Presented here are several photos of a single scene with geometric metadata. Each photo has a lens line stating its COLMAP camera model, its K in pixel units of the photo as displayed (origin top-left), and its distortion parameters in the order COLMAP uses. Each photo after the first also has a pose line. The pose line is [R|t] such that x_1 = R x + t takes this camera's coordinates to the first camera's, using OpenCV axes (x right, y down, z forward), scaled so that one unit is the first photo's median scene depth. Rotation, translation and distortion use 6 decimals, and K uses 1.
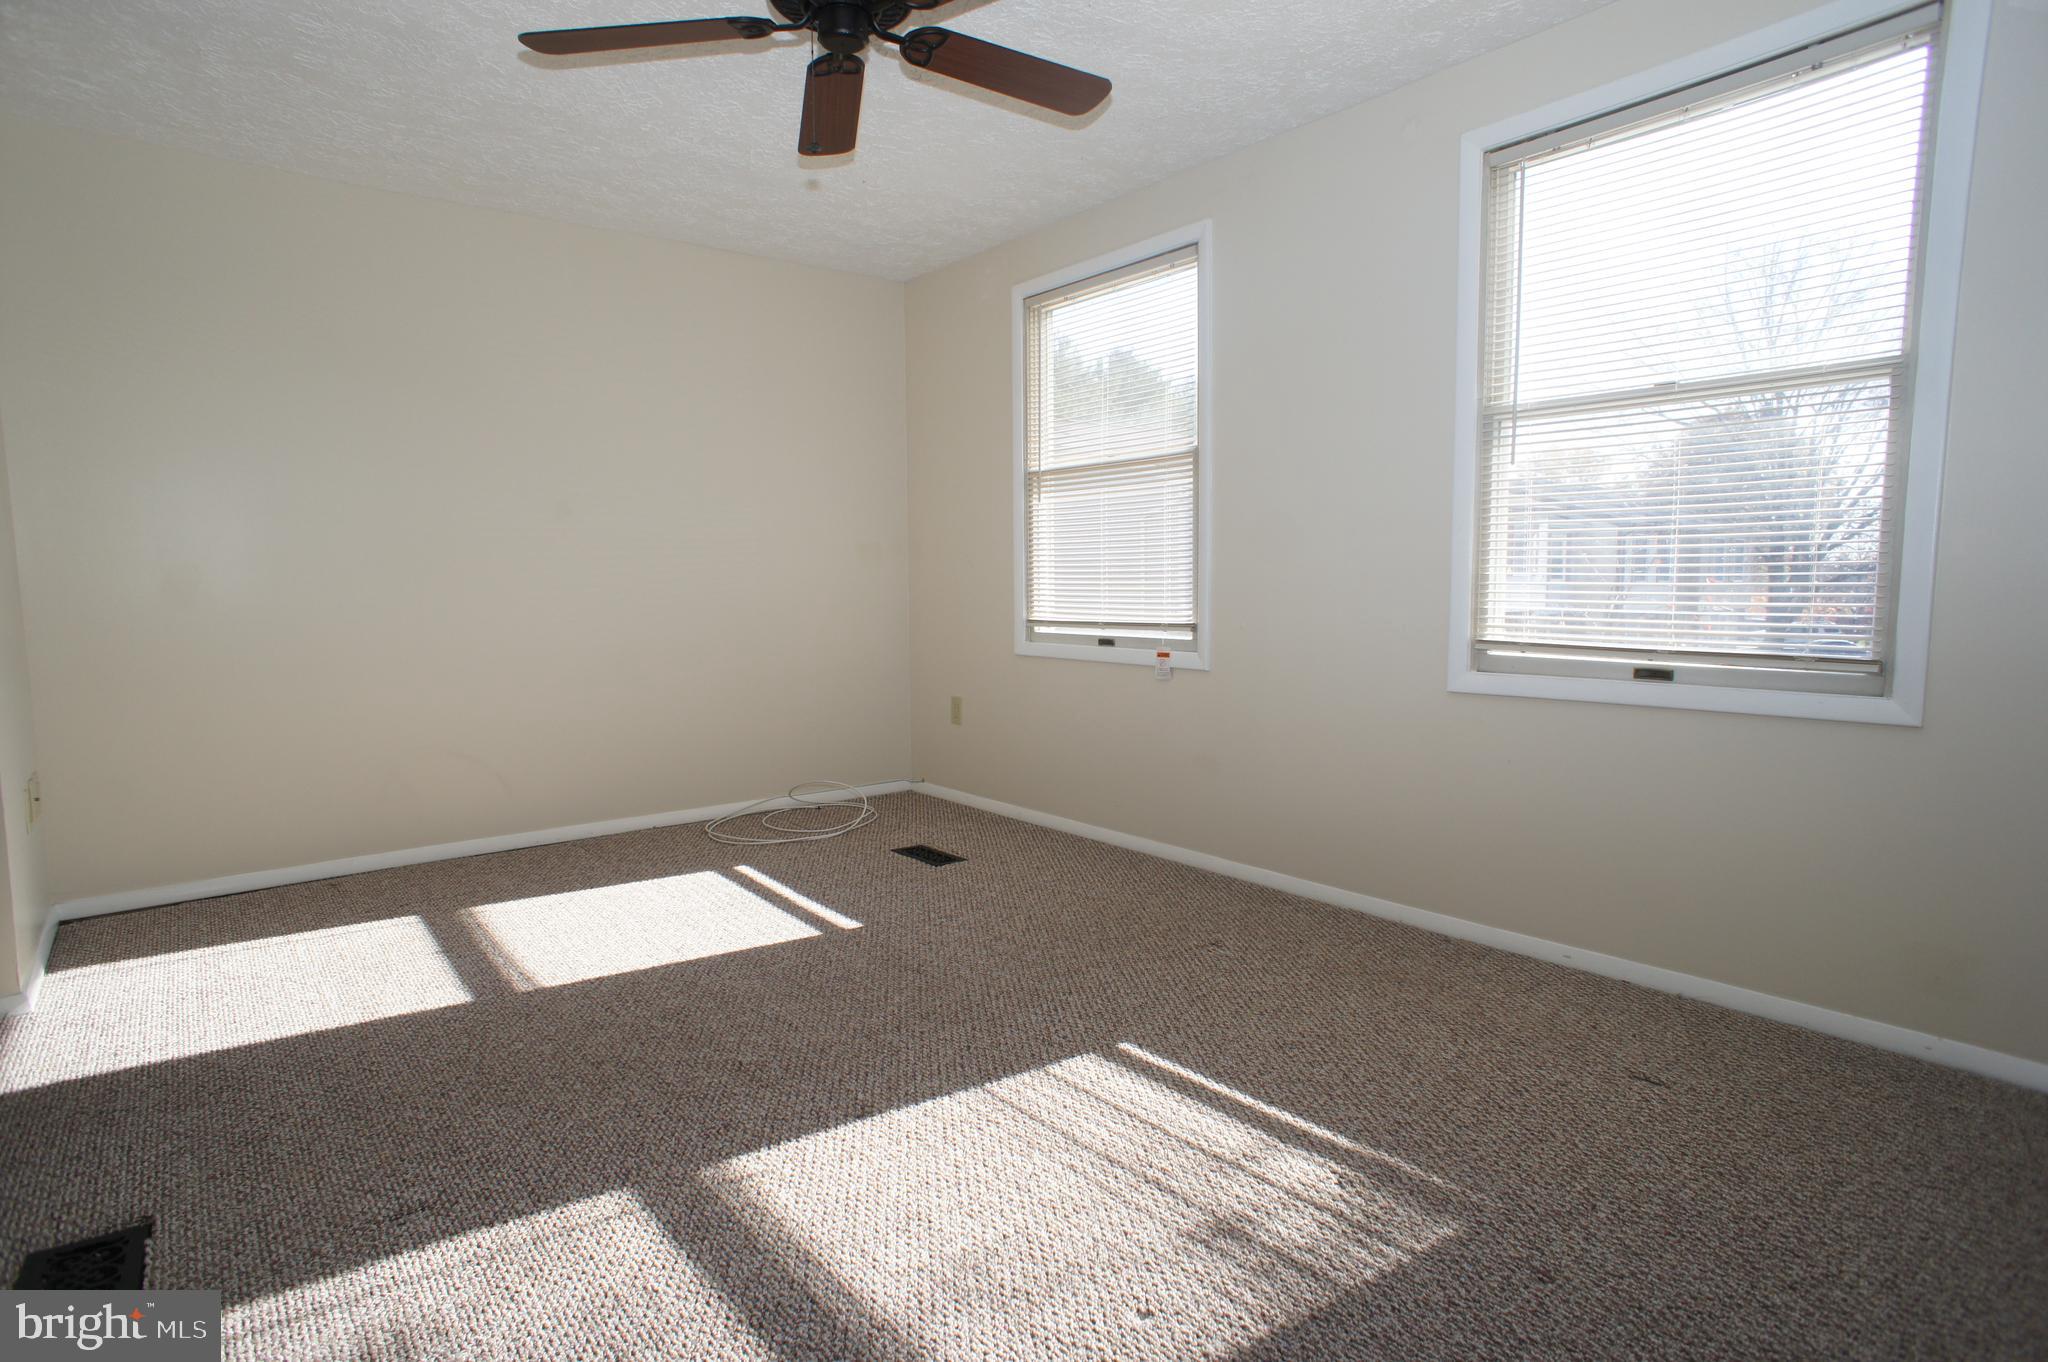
lens RADIAL K [[1077.0, 0, 1018.6], [0, 1077.0, 684.7], [0, 0, 1]] dist [-0.081592, 0.055705]
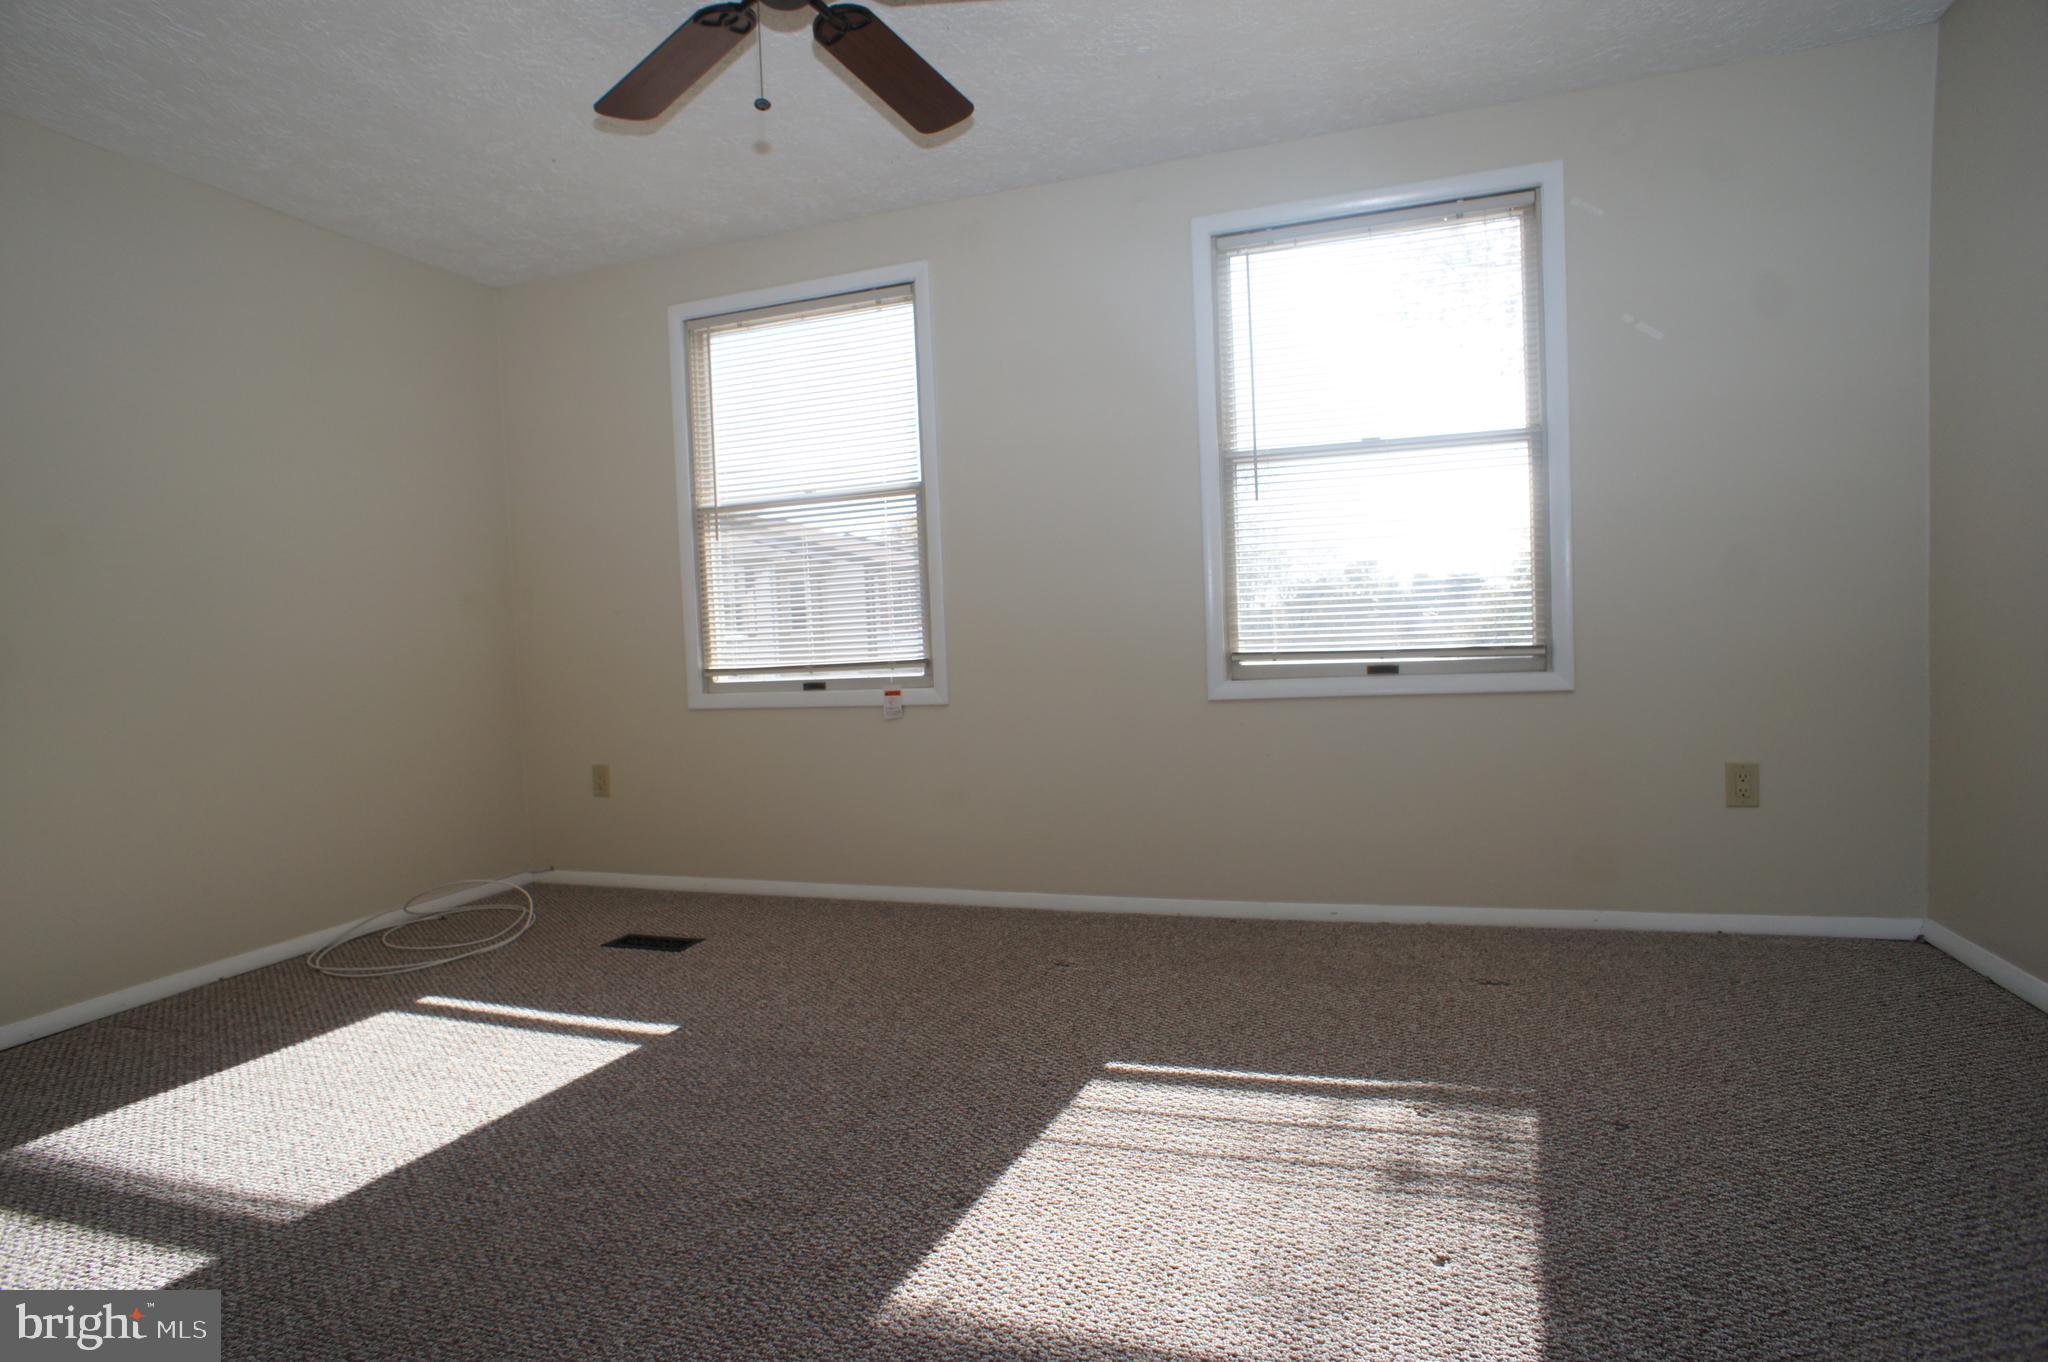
lens RADIAL K [[1077.0, 0, 1018.6], [0, 1077.0, 684.7], [0, 0, 1]] dist [-0.081592, 0.055705]
pose [[0.844047, -0.056731, 0.533259, -0.382000], [0.089281, 0.995376, -0.035420, 0.012358], [-0.528784, 0.077506, 0.845210, 0.147159]]
